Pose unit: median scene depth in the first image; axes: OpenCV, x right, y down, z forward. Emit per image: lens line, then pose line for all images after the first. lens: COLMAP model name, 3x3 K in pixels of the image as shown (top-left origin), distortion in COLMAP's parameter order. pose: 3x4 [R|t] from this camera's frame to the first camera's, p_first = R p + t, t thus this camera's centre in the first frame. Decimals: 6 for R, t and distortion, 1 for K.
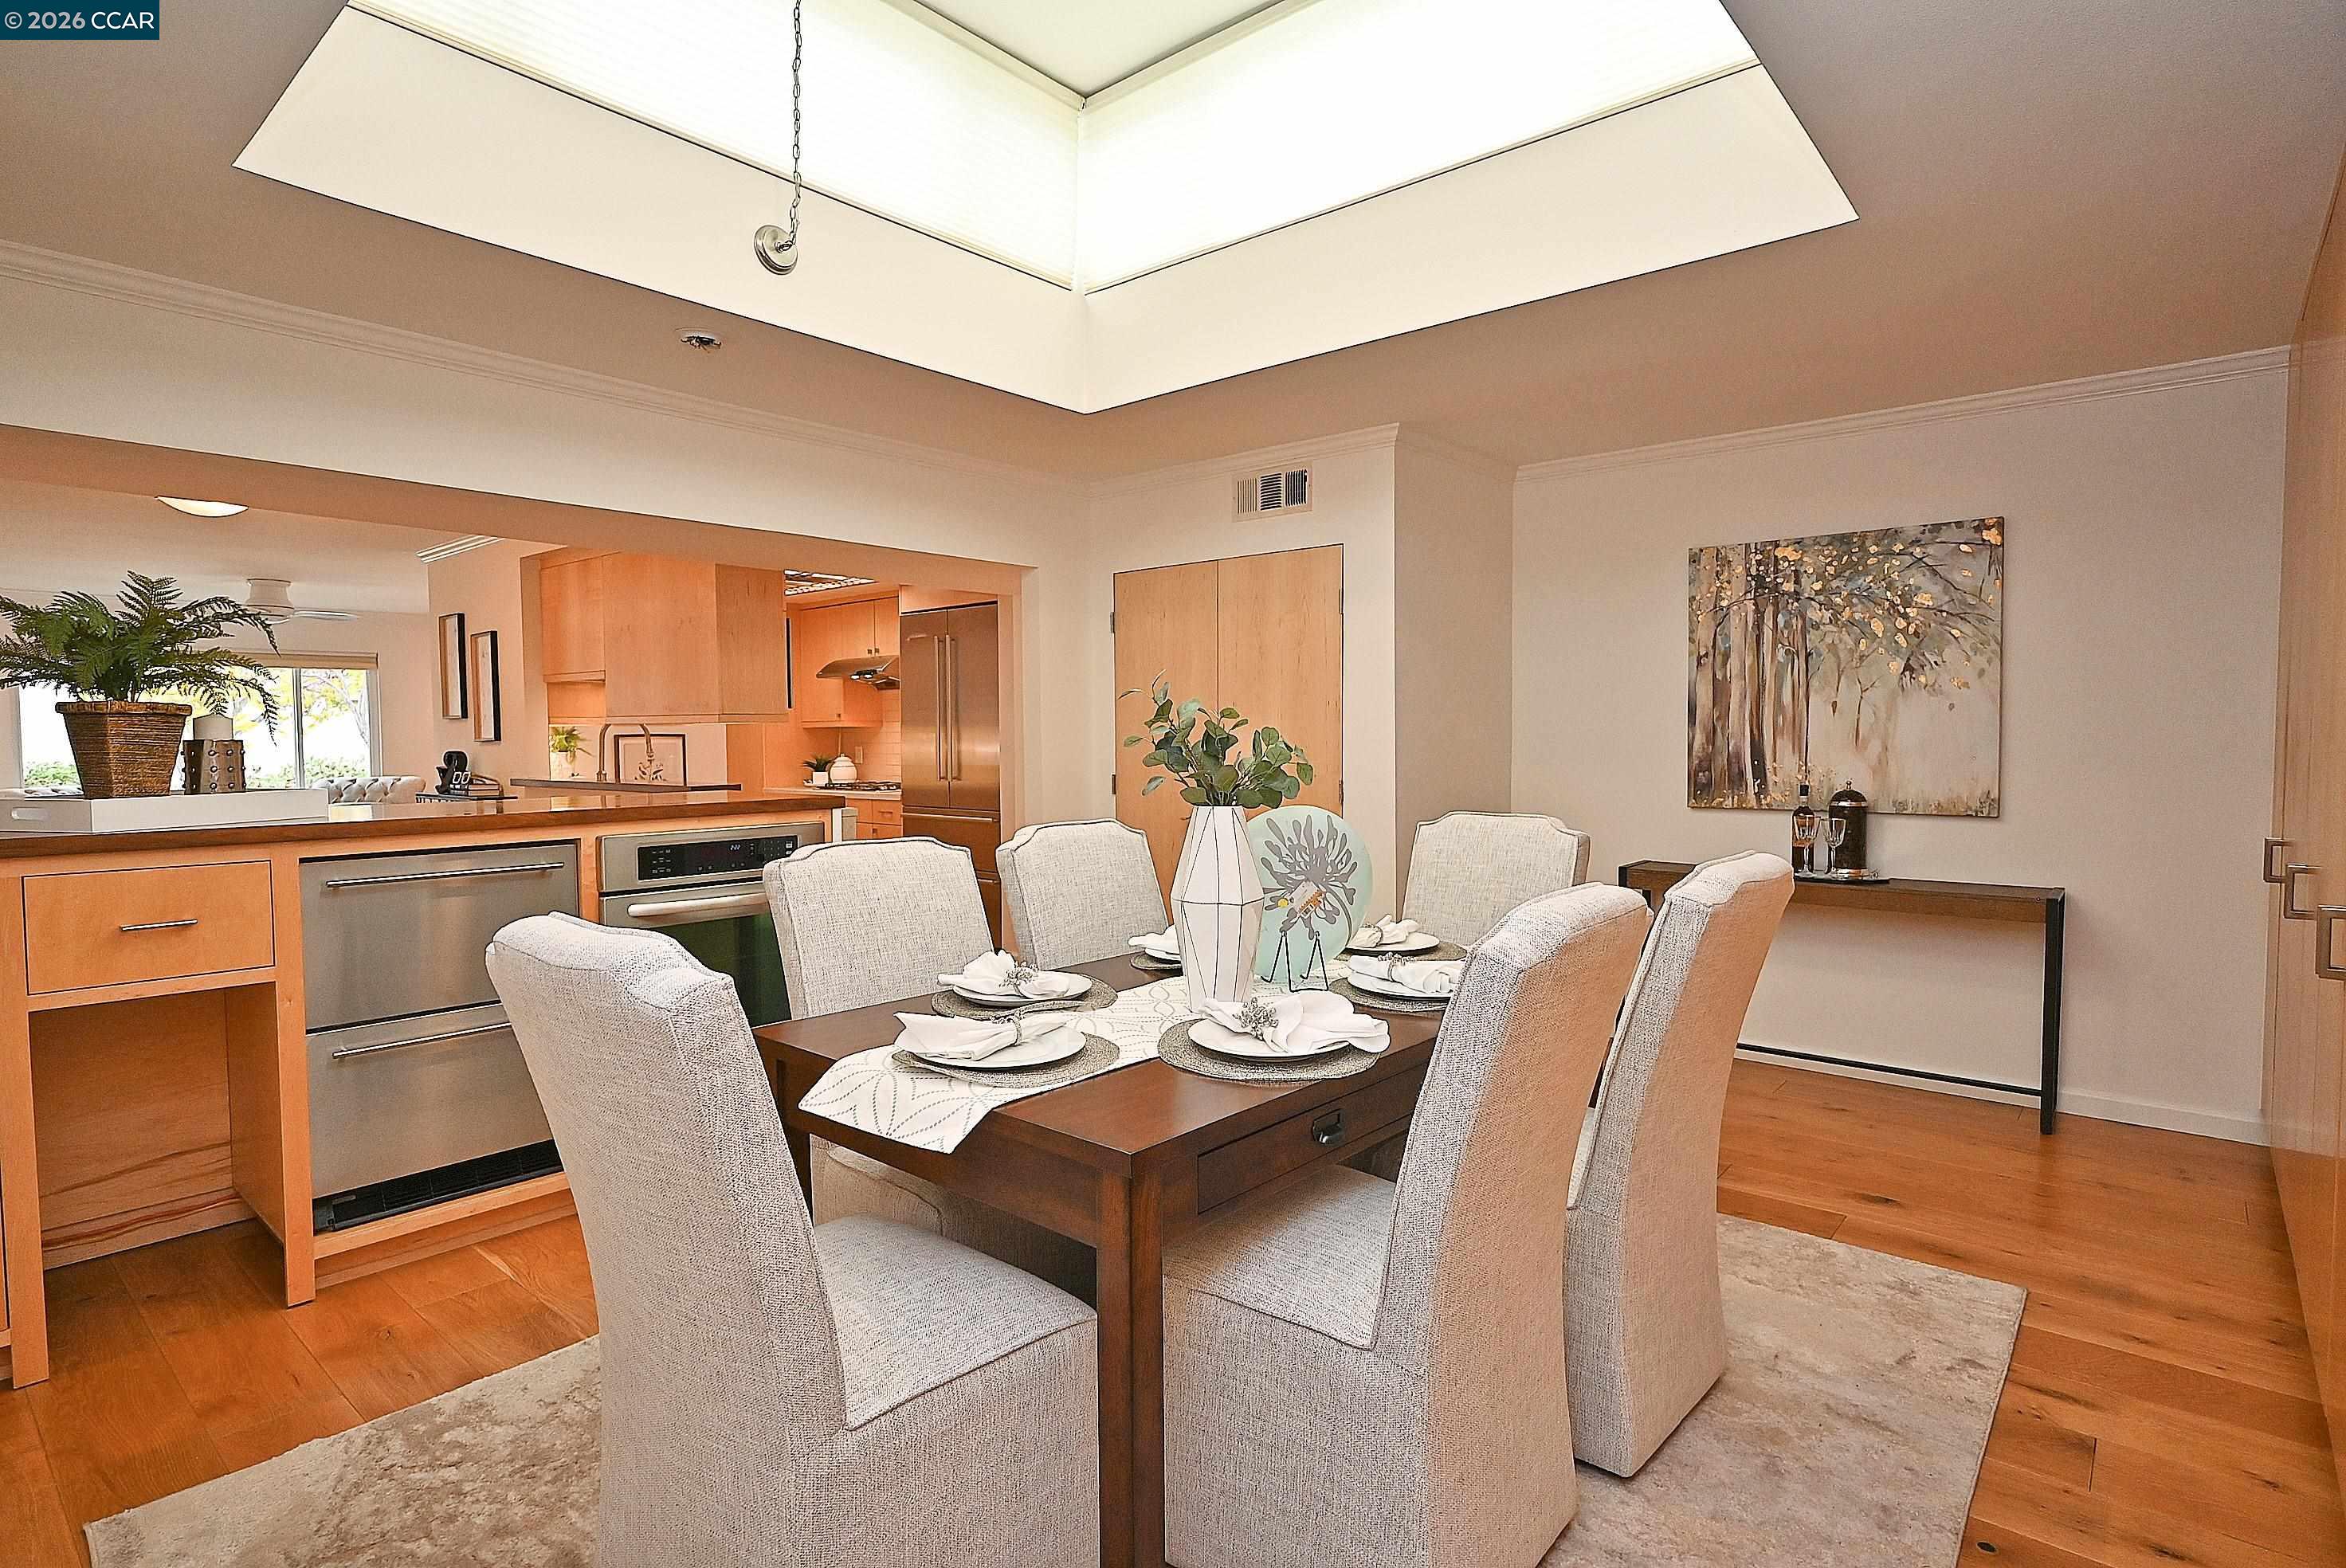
lens RADIAL K [[1173.4, 0, 1157.8], [0, 1173.4, 788.6], [0, 0, 1]] dist [0.000642, 0.003759]
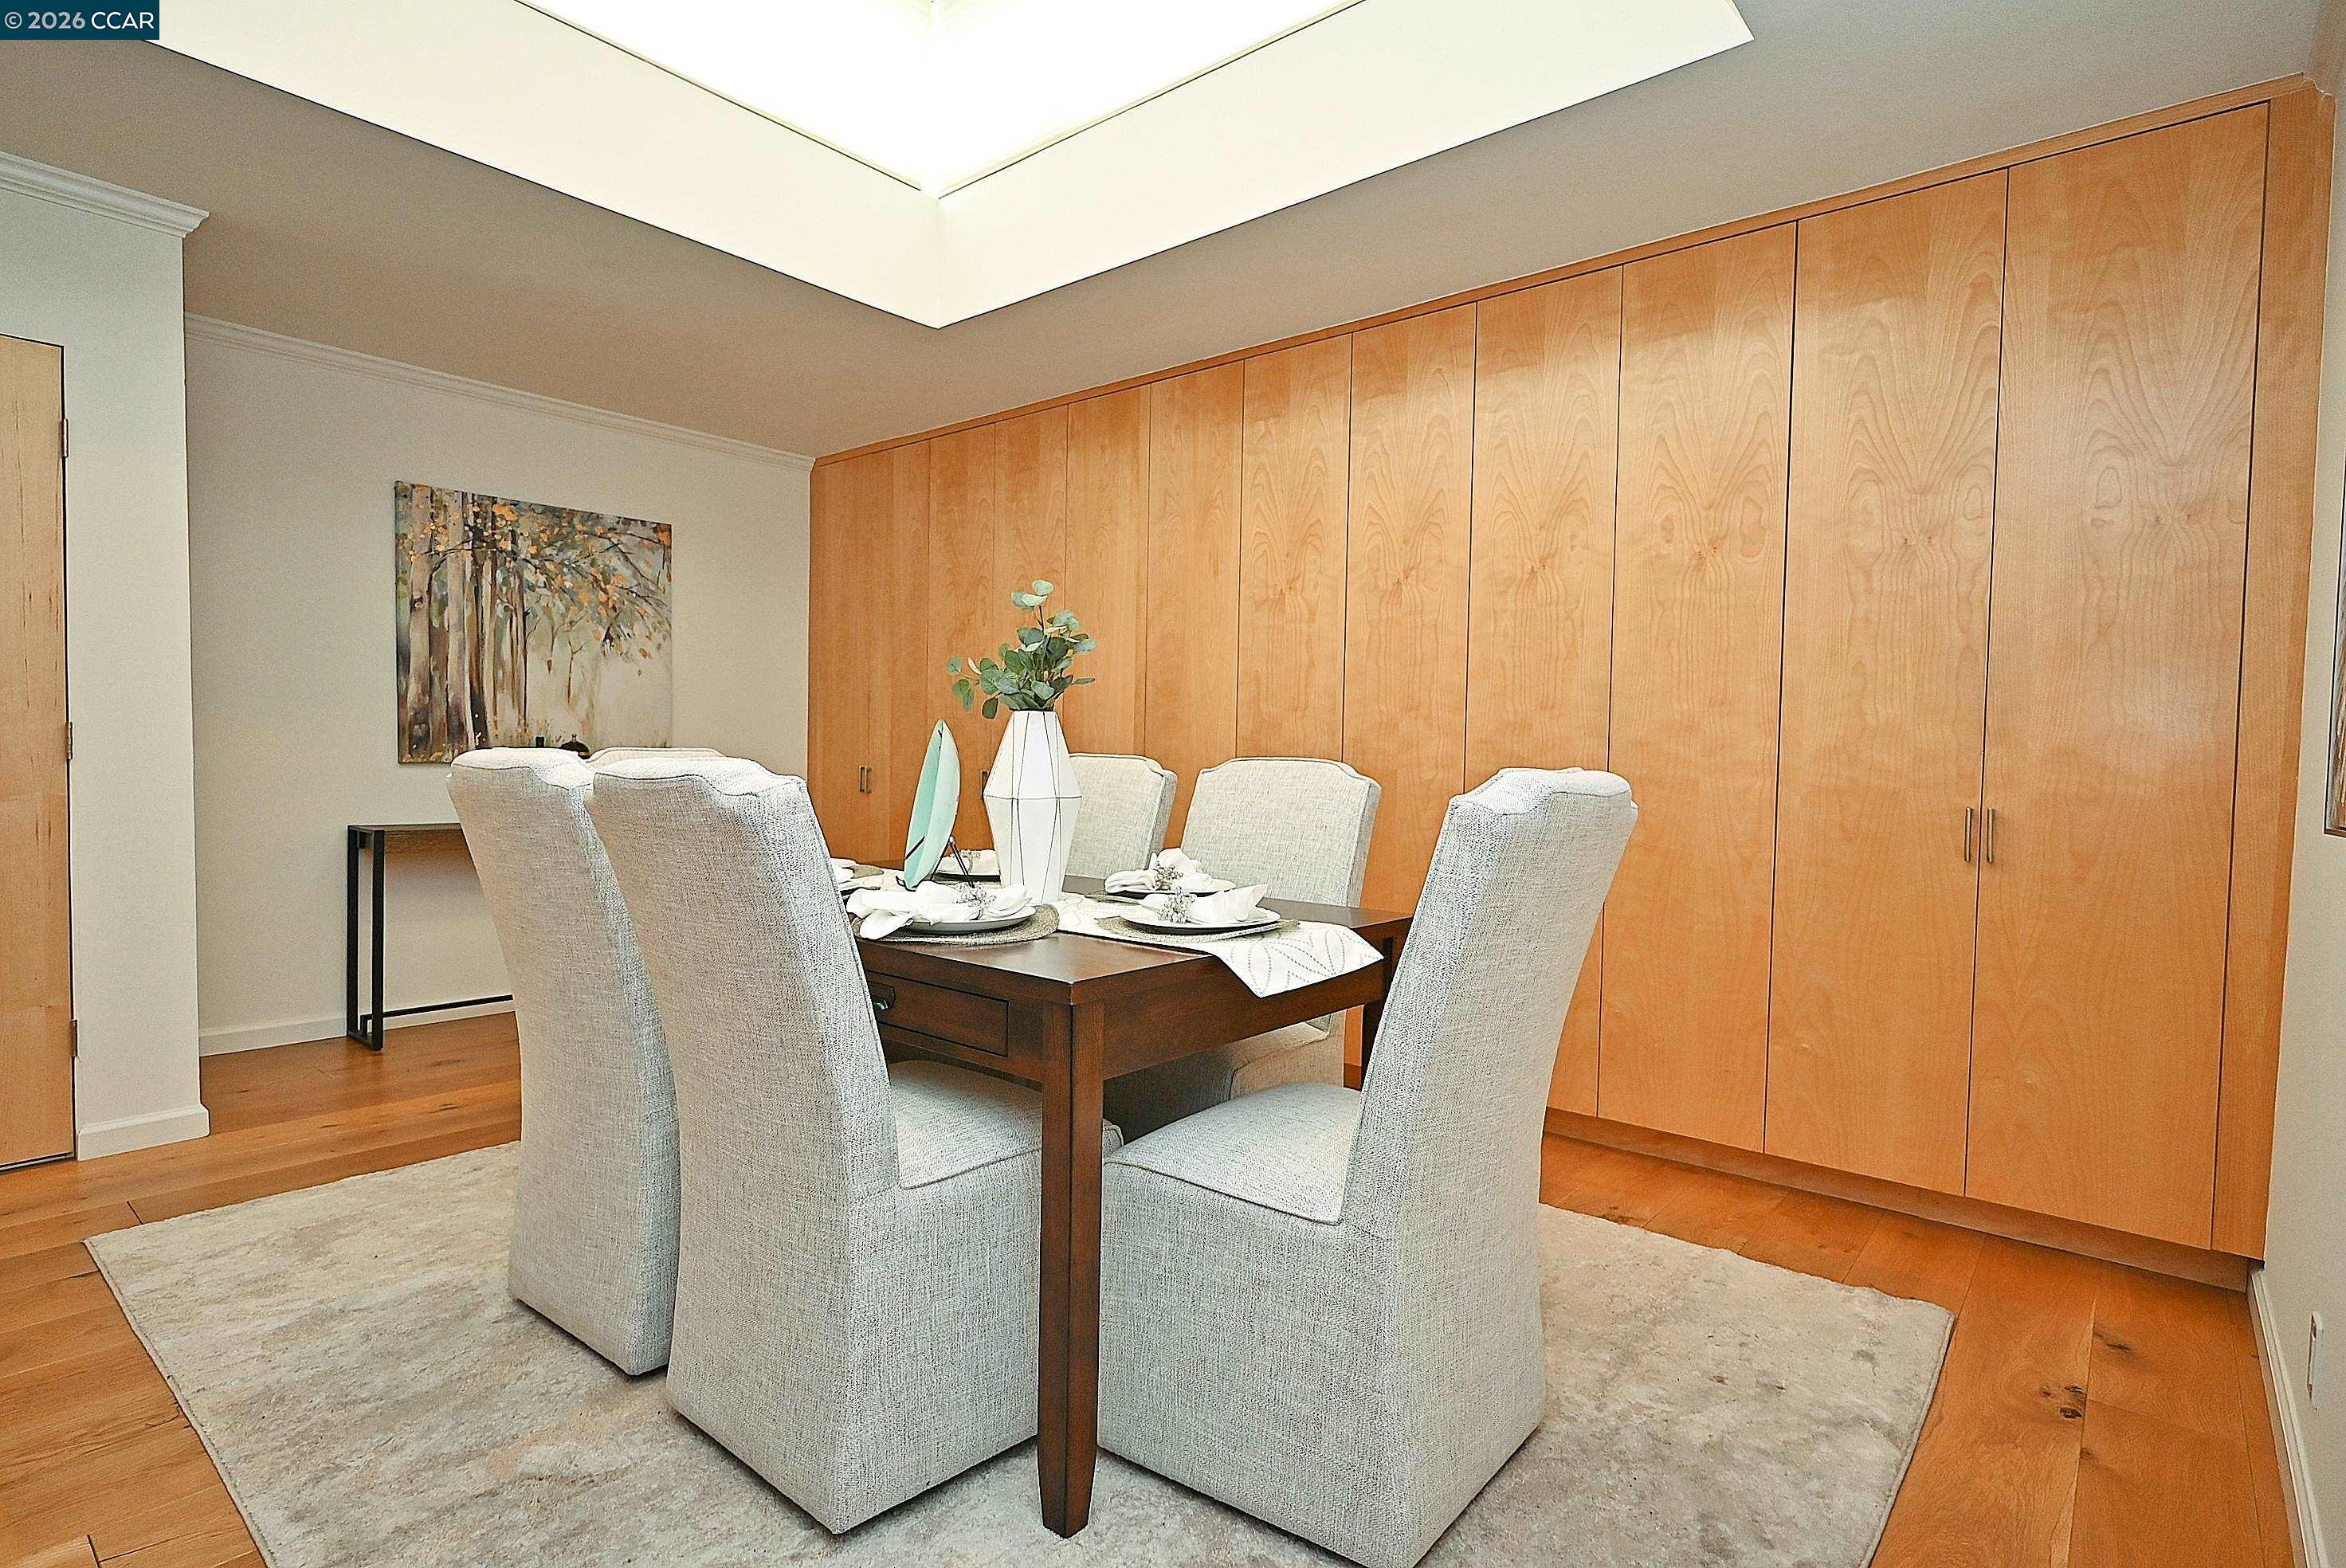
lens RADIAL K [[1173.4, 0, 1176.4], [0, 1173.4, 786.9], [0, 0, 1]] dist [0.000642, 0.003759]
pose [[-0.007915, -0.028123, 0.999573, -0.504168], [0.029056, 0.999176, 0.028342, 0.028046], [-0.999546, 0.029268, -0.007091, 0.426381]]
